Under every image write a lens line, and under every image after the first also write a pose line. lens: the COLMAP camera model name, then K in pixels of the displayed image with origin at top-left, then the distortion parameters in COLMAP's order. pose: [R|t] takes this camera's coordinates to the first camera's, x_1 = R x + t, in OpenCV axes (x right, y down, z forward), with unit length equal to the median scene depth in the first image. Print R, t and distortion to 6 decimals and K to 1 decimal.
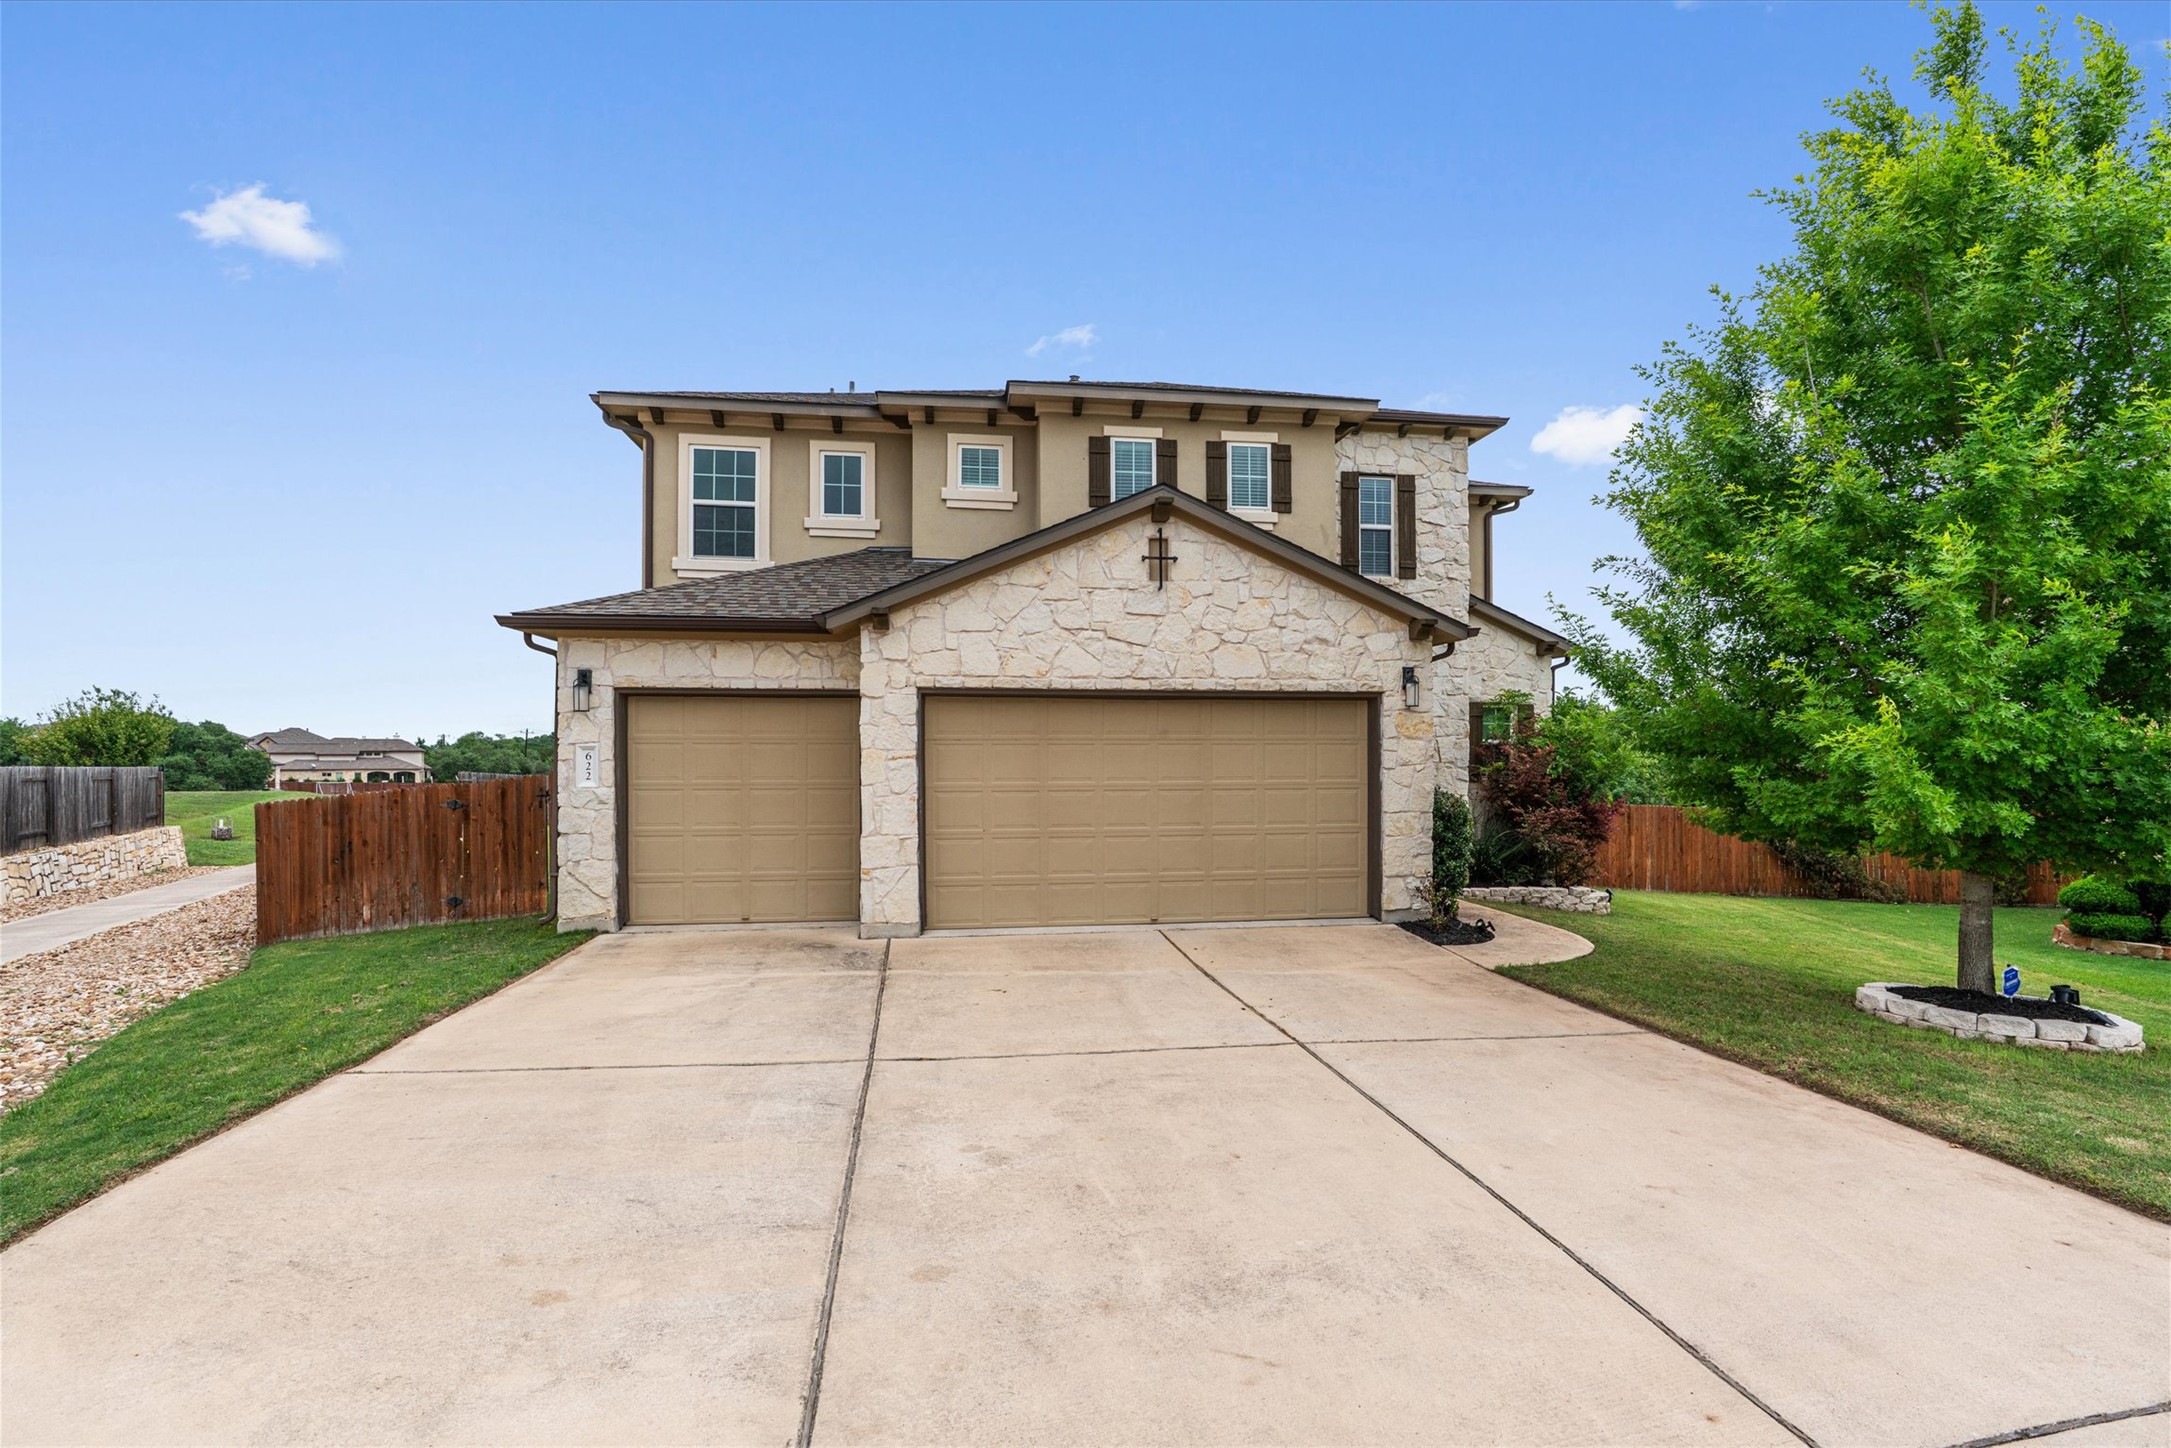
lens RADIAL K [[994.8, 0, 1085.5], [0, 994.8, 724.0], [0, 0, 1]] dist [-0.009636, 0.000174]
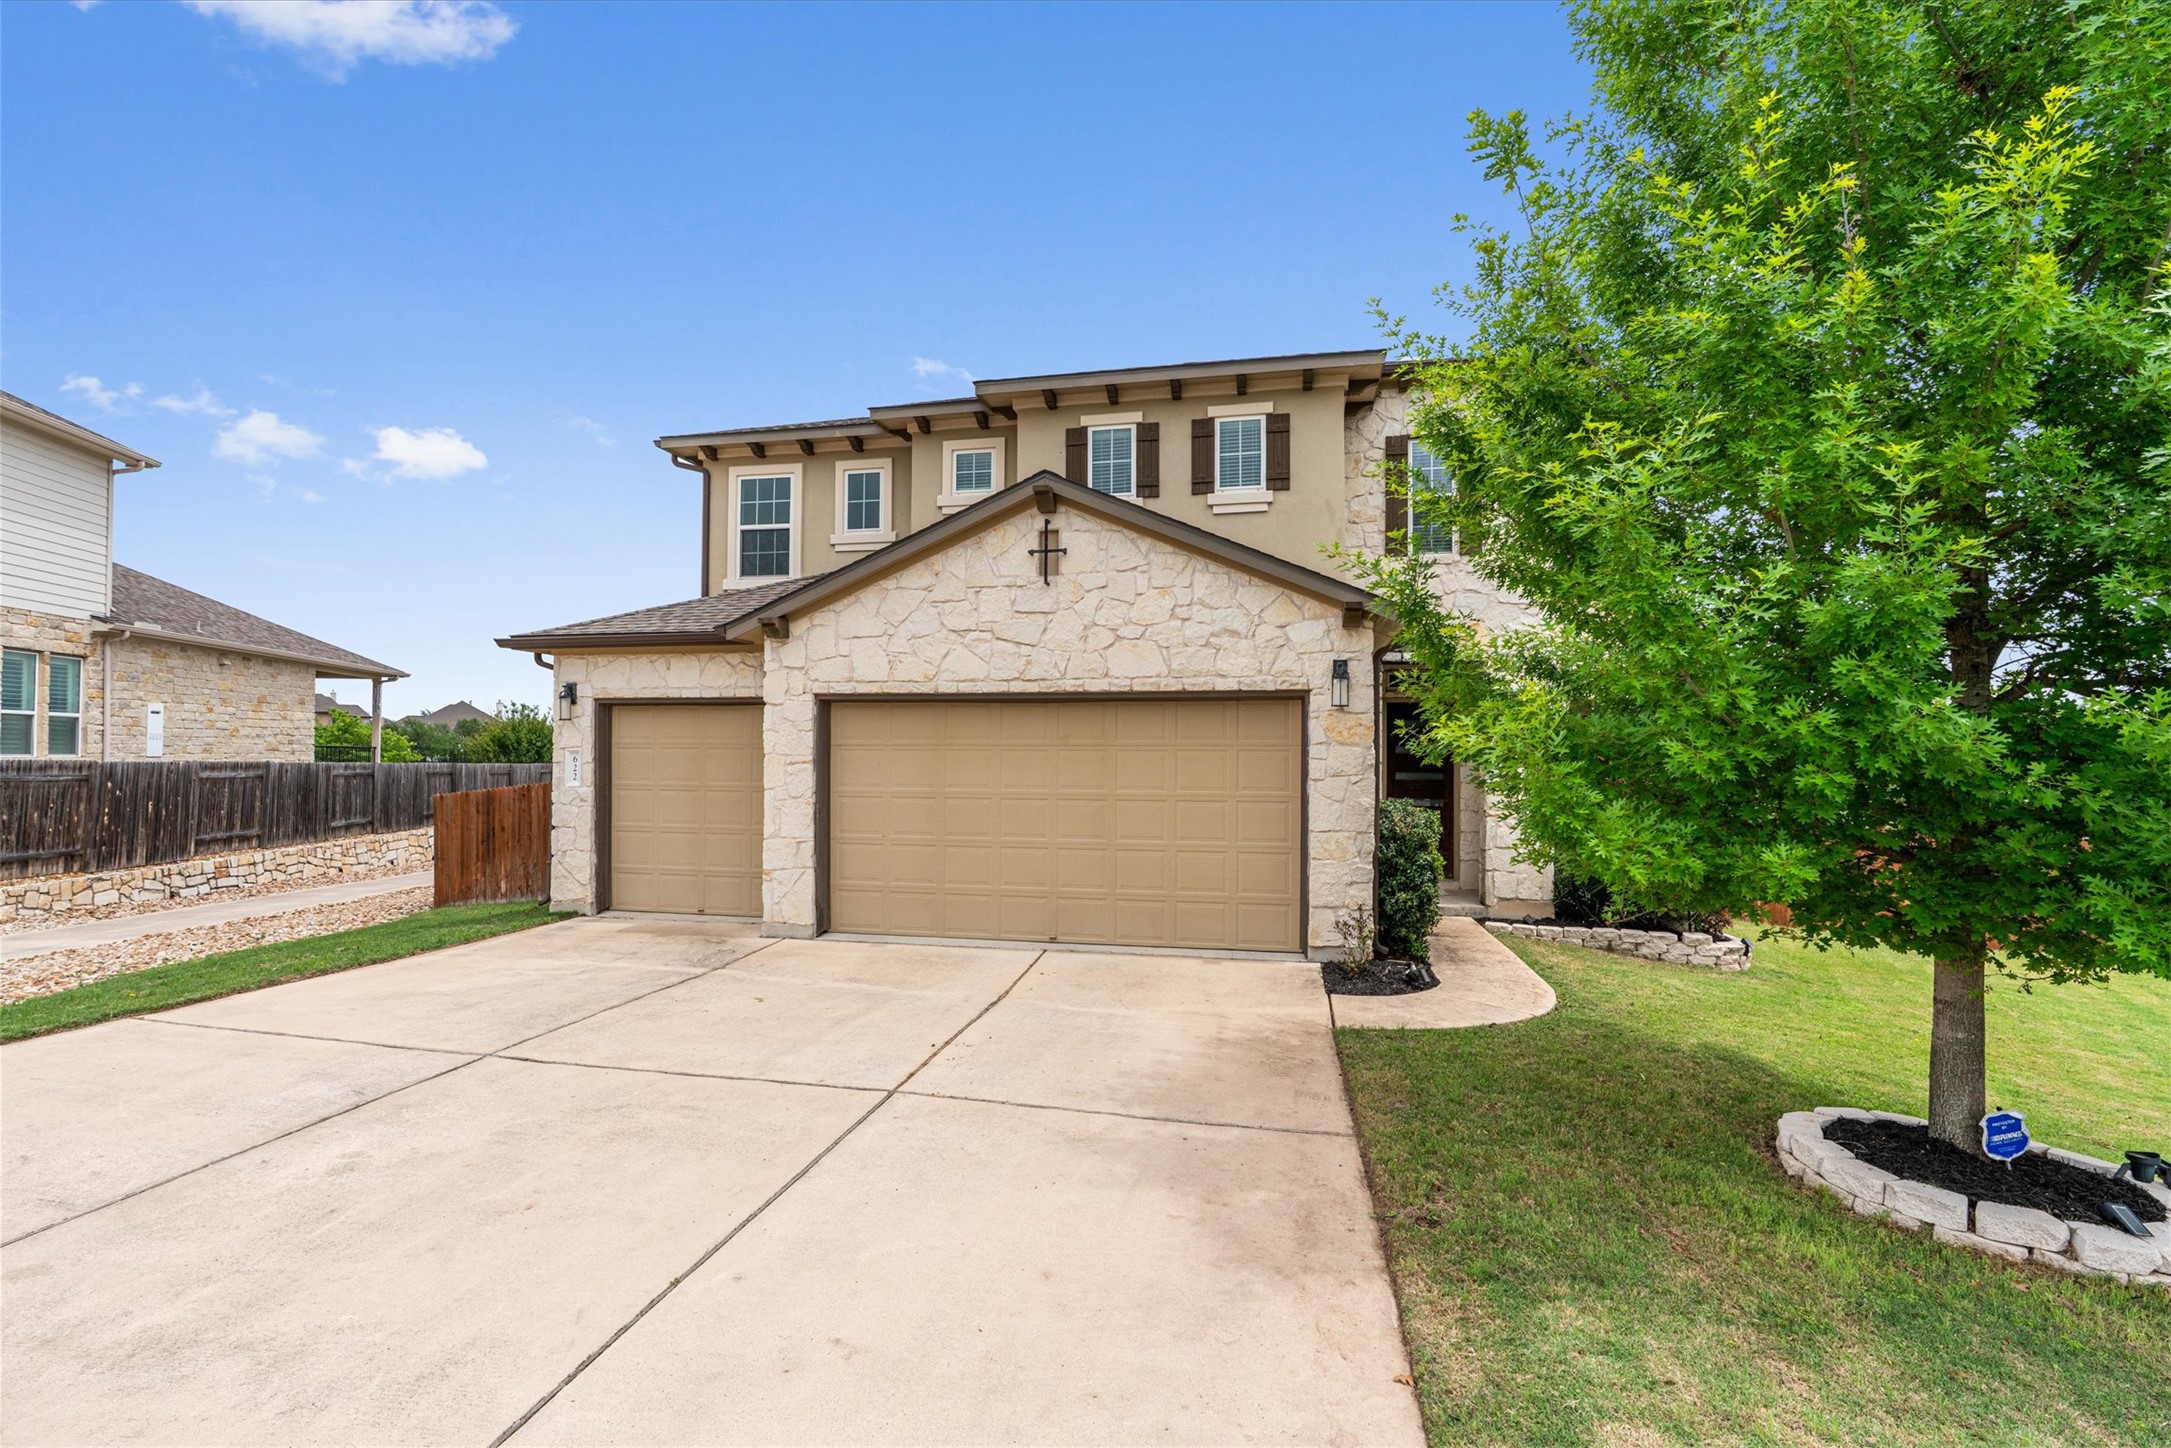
lens RADIAL K [[975.5, 0, 1090.4], [0, 975.5, 720.8], [0, 0, 1]] dist [-0.009887, 0.000418]
pose [[0.938124, -0.006979, -0.346229, 0.423084], [0.004860, 0.999964, -0.006987, -0.000806], [0.346265, 0.004872, 0.938124, 0.153070]]
